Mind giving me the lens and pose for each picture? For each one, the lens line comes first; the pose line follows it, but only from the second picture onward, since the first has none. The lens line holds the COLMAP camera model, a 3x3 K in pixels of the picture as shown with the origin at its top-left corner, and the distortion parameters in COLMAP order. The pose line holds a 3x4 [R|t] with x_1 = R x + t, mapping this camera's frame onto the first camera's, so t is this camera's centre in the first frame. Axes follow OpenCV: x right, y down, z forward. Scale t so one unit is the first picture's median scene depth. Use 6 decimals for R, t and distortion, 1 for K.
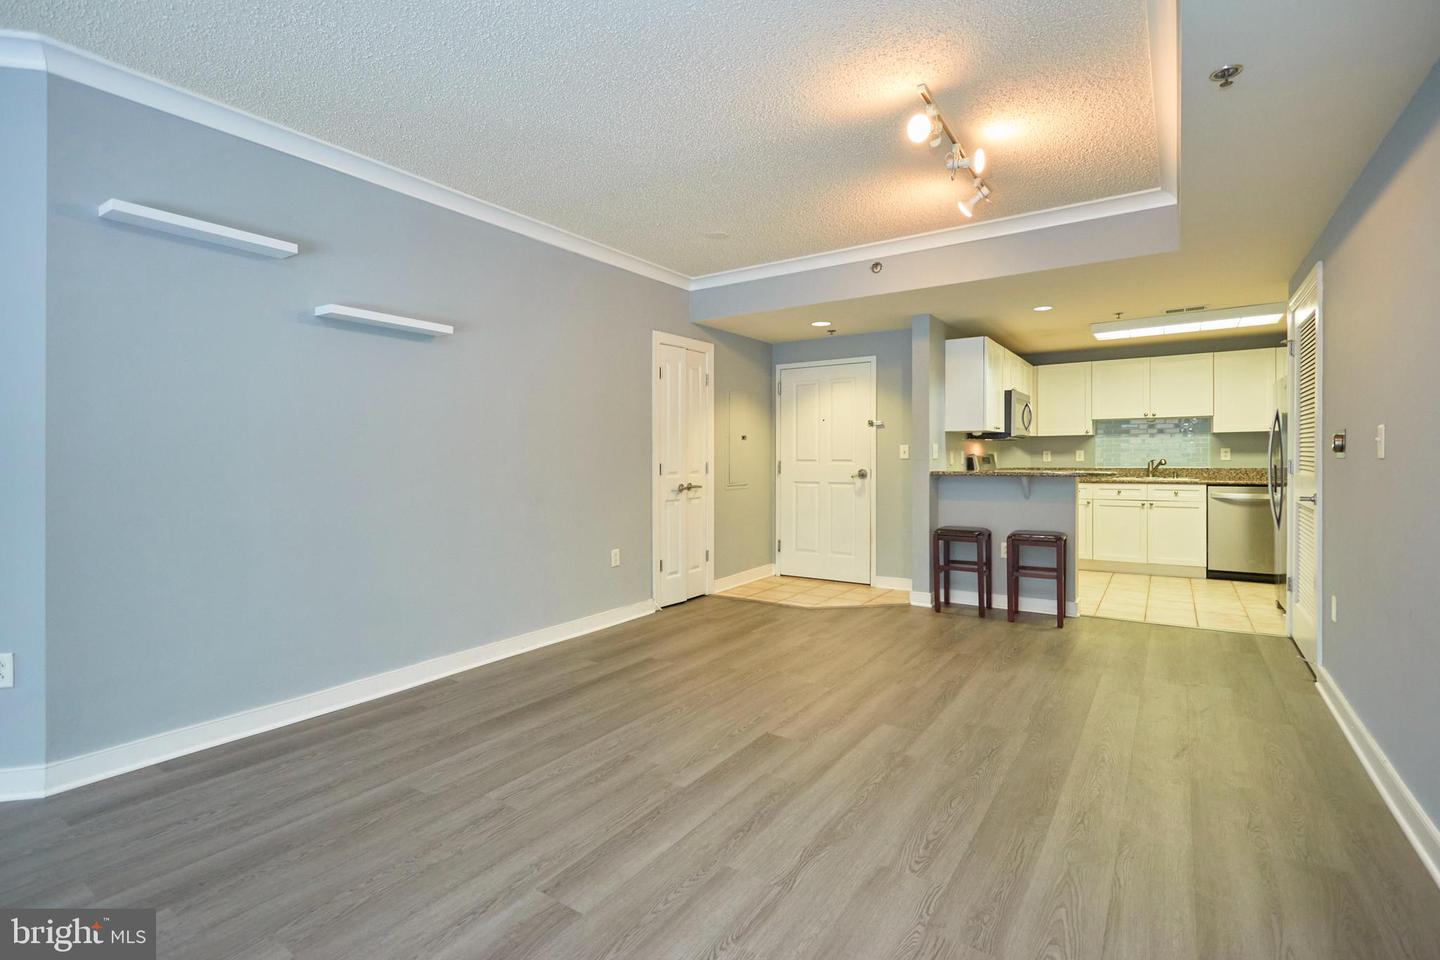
lens RADIAL K [[663.9, 0, 719.1], [0, 663.9, 445.0], [0, 0, 1]] dist [-0.000688, -0.000284]
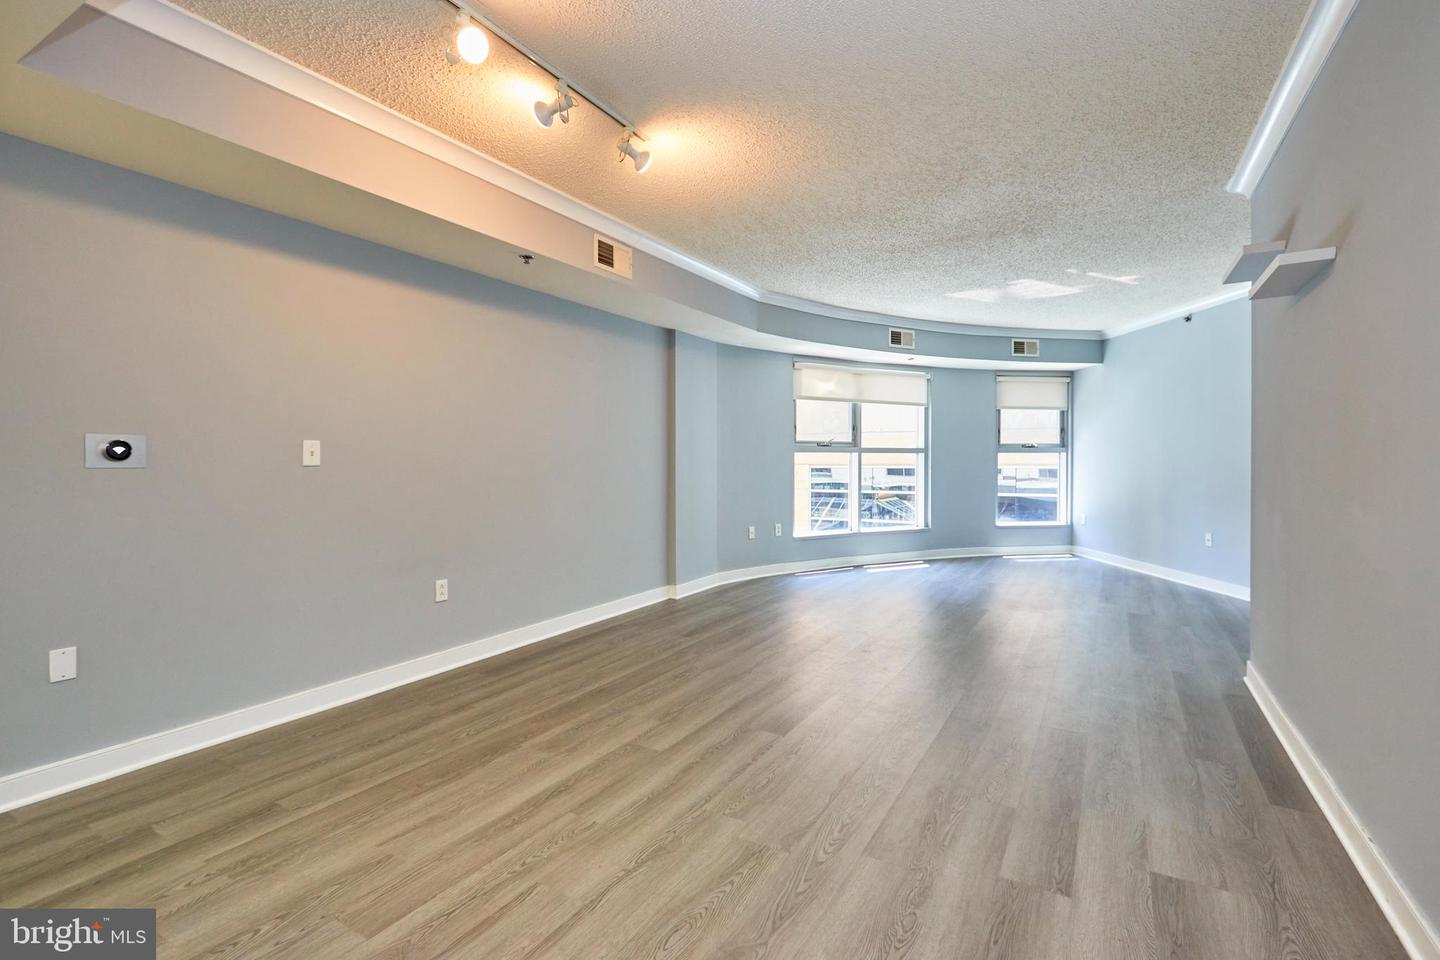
lens RADIAL K [[670.5, 0, 721.0], [0, 670.5, 453.9], [0, 0, 1]] dist [0.001827, 0.000052]
pose [[-0.997824, 0.009215, -0.065282, 0.167058], [0.011160, 0.999503, -0.029488, 0.026629], [0.064977, -0.030152, -0.997431, 1.472122]]
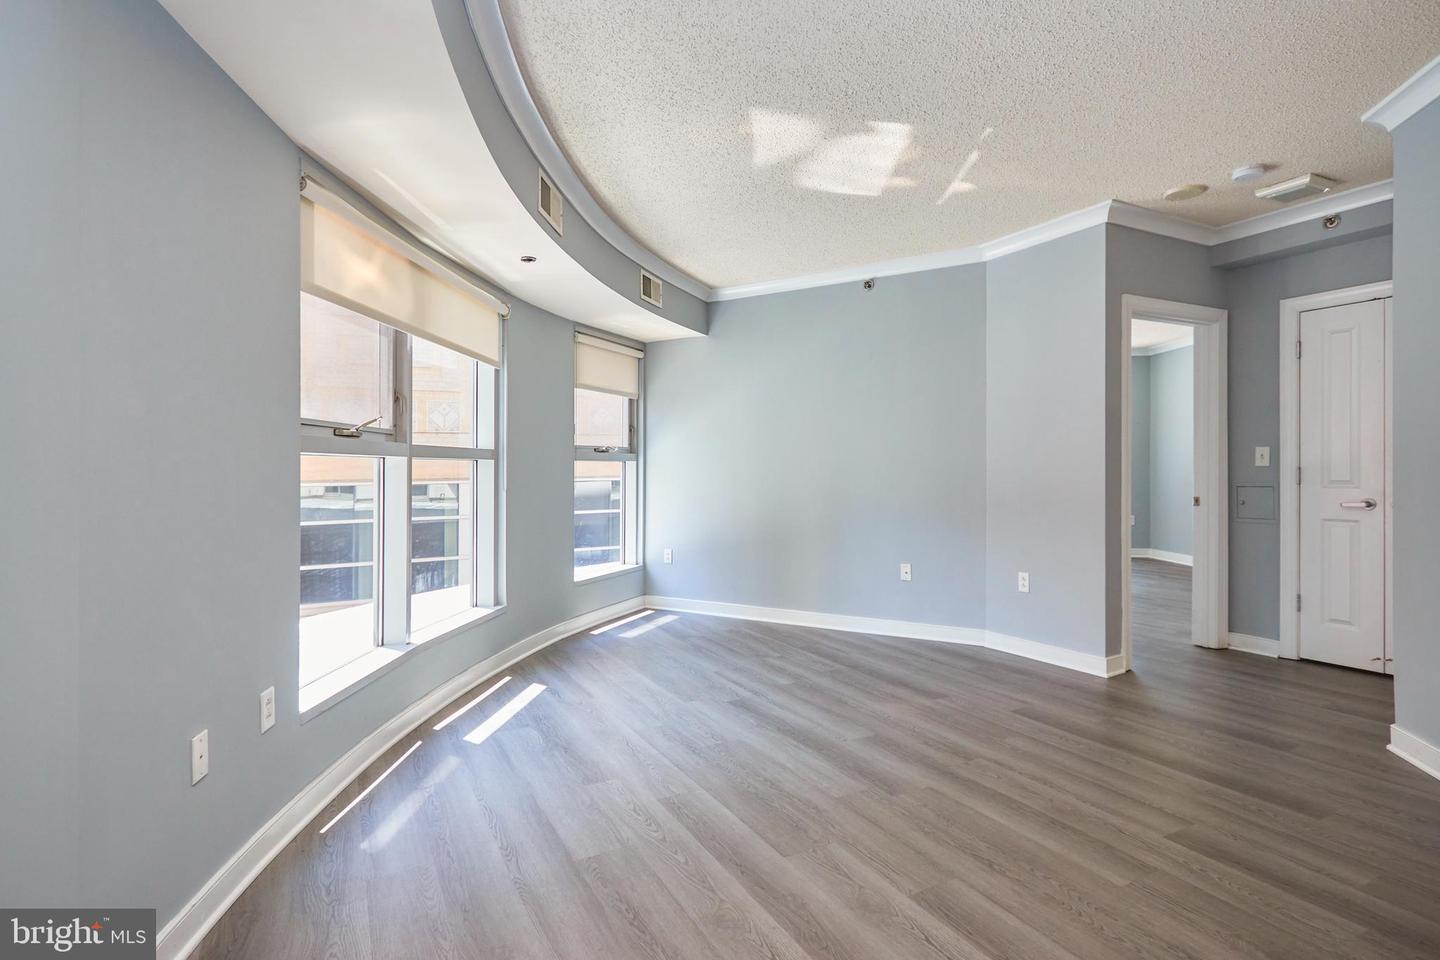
lens RADIAL K [[718.4, 0, 714.0], [0, 718.4, 464.8], [0, 0, 1]] dist [0.000118, 0.000553]
pose [[-0.467147, 0.006419, -0.884157, 0.238644], [0.032544, 0.999421, -0.009939, 0.001577], [0.883581, -0.033417, -0.467085, 0.302953]]
